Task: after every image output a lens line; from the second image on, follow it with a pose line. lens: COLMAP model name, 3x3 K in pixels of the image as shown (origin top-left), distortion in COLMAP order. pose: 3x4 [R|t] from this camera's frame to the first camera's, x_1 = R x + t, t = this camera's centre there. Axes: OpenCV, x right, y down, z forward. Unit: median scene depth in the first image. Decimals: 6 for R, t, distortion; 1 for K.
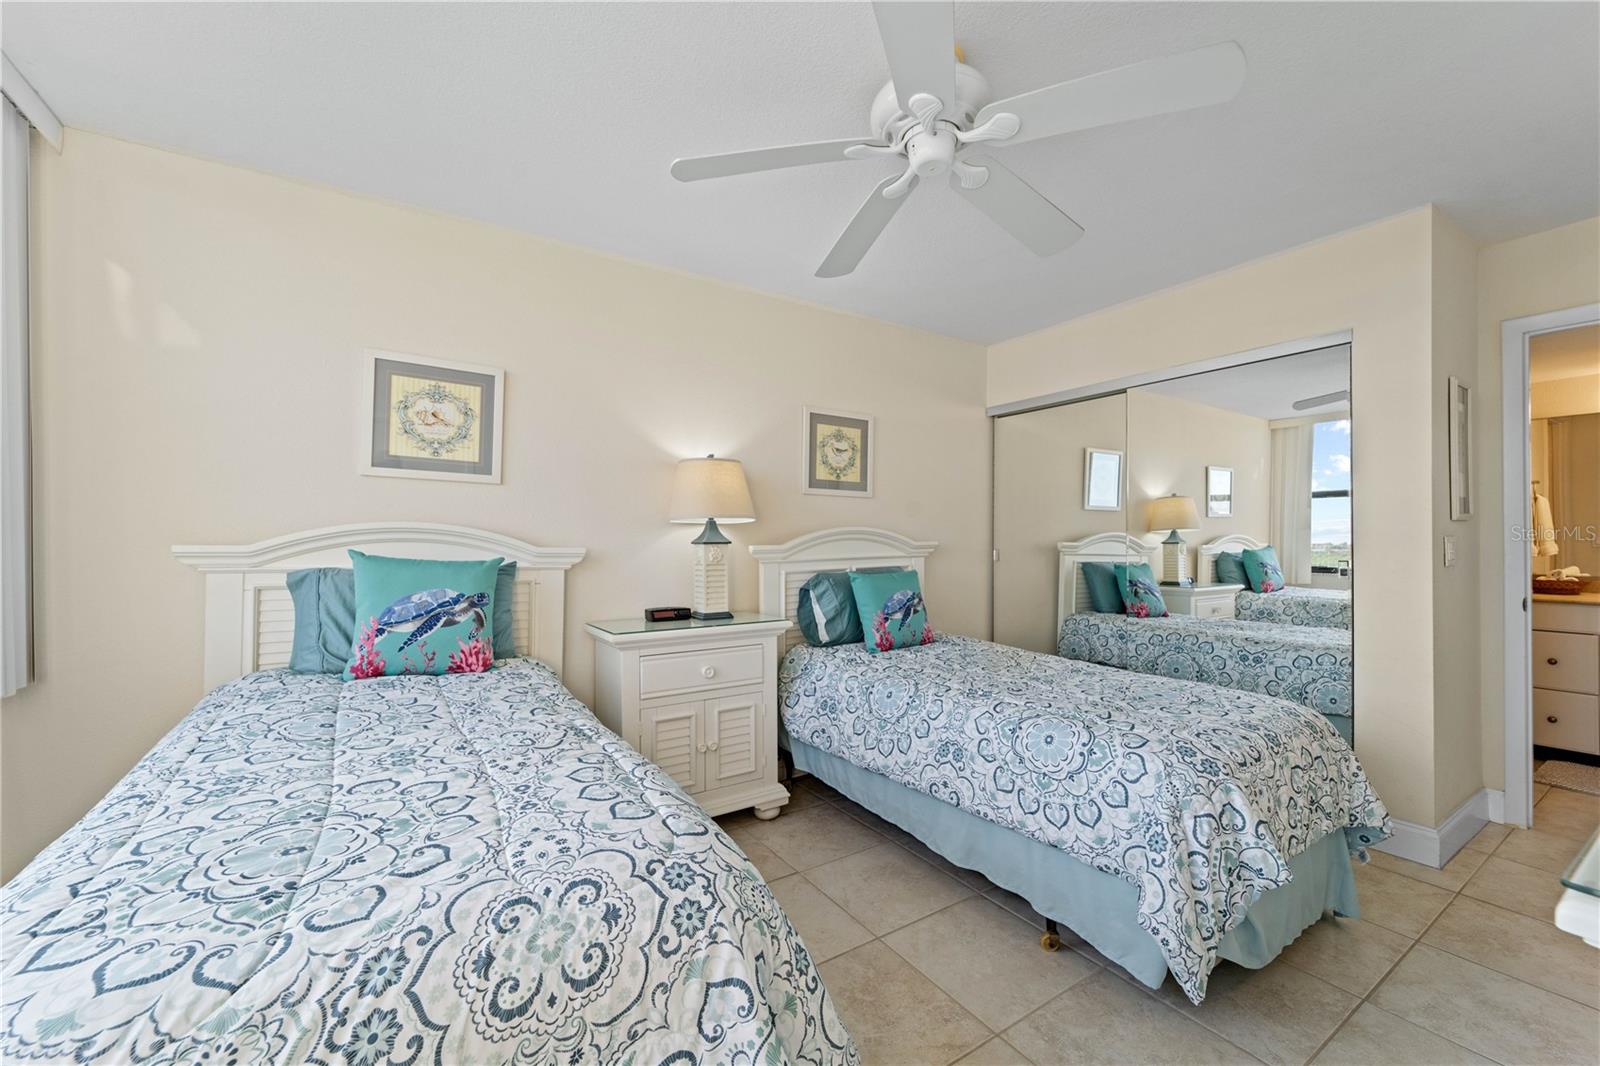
lens RADIAL K [[641.4, 0, 795.9], [0, 641.4, 527.8], [0, 0, 1]] dist [0.000458, -0.000686]
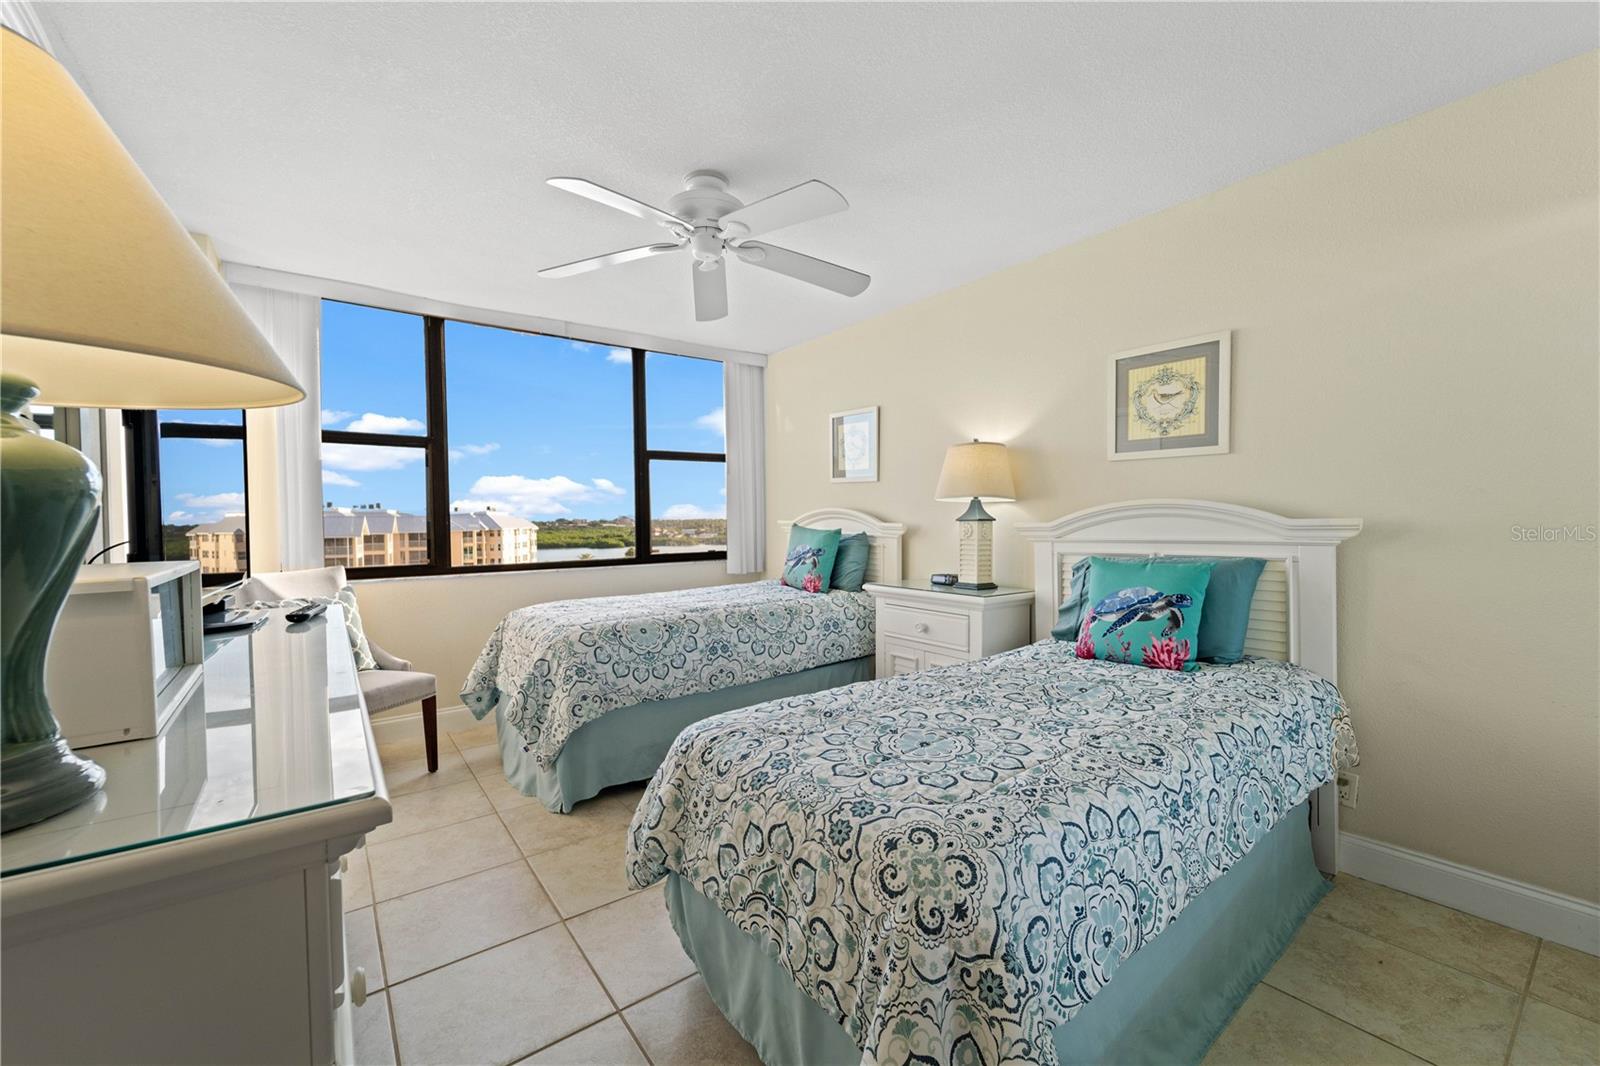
lens RADIAL K [[641.4, 0, 795.9], [0, 641.4, 527.8], [0, 0, 1]] dist [0.000458, -0.000686]
pose [[0.067621, 0.019132, -0.997528, 0.782157], [0.030002, 0.999325, 0.021200, 0.003737], [0.997260, -0.031362, 0.067002, 0.515453]]
